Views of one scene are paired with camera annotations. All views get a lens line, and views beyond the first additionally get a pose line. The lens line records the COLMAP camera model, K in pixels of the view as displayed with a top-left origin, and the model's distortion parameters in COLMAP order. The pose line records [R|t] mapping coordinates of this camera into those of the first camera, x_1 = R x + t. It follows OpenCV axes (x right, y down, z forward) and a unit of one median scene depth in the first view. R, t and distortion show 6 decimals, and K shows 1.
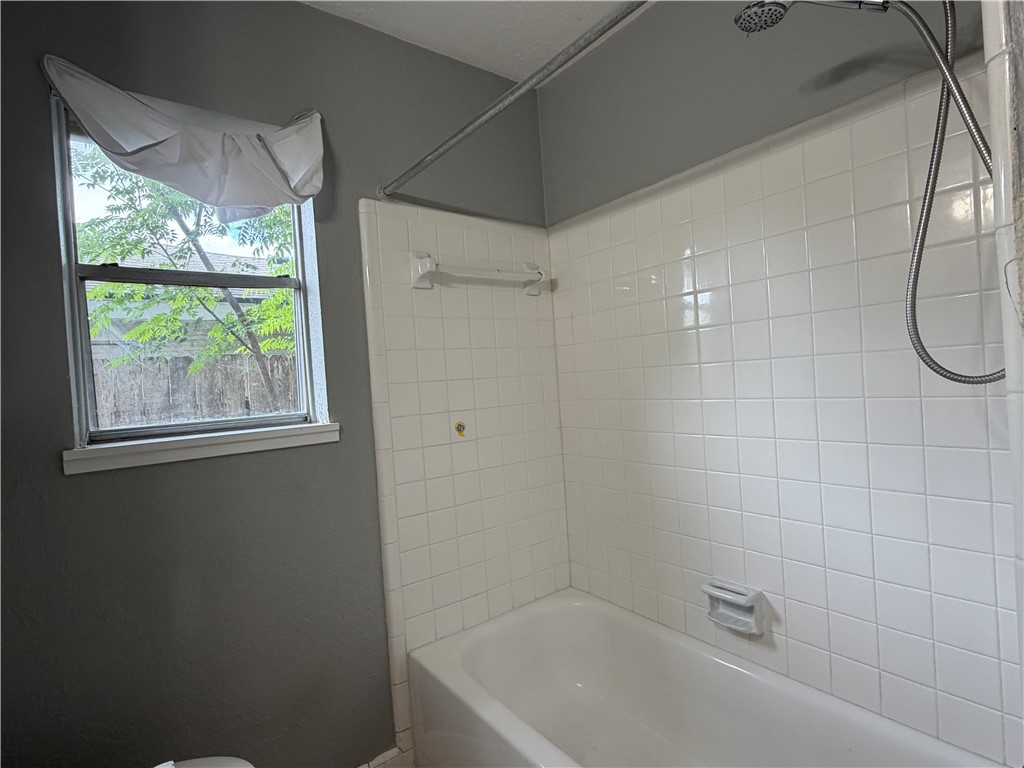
lens RADIAL K [[525.5, 0, 520.0], [0, 525.5, 383.5], [0, 0, 1]] dist [-0.003778, -0.001433]
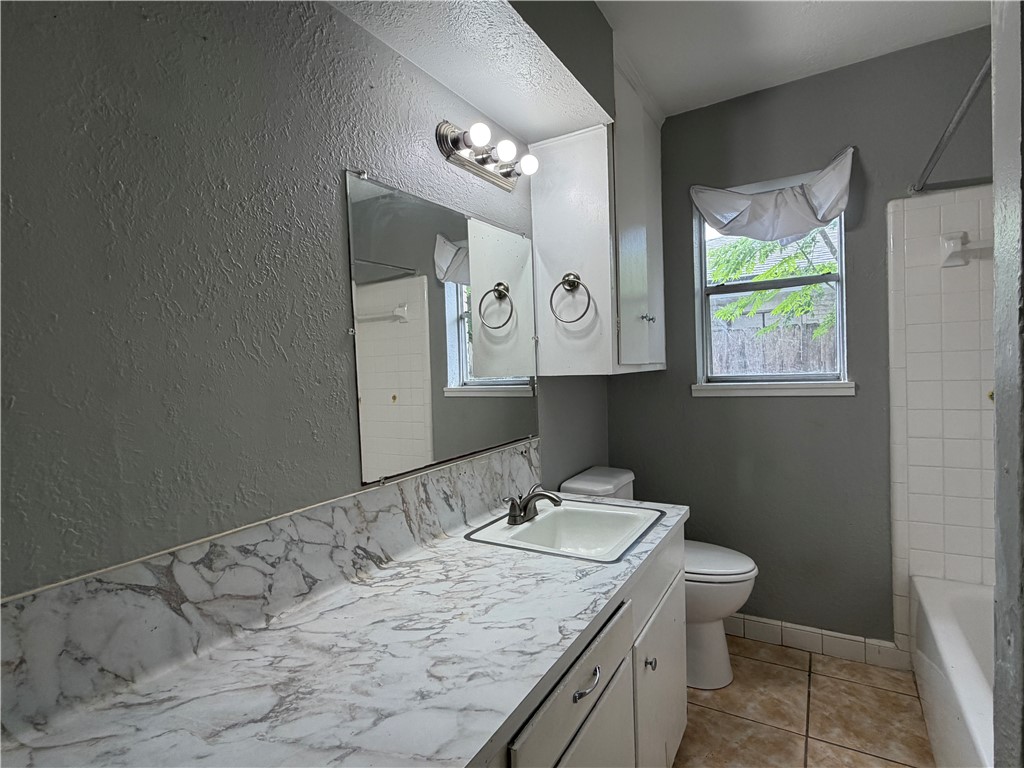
lens RADIAL K [[525.5, 0, 504.3], [0, 525.5, 385.1], [0, 0, 1]] dist [-0.003778, -0.001433]
pose [[0.355514, 0.080714, -0.931179, 0.609129], [0.008494, 0.995944, 0.089570, -0.046390], [0.934632, -0.039753, 0.353387, -0.321581]]
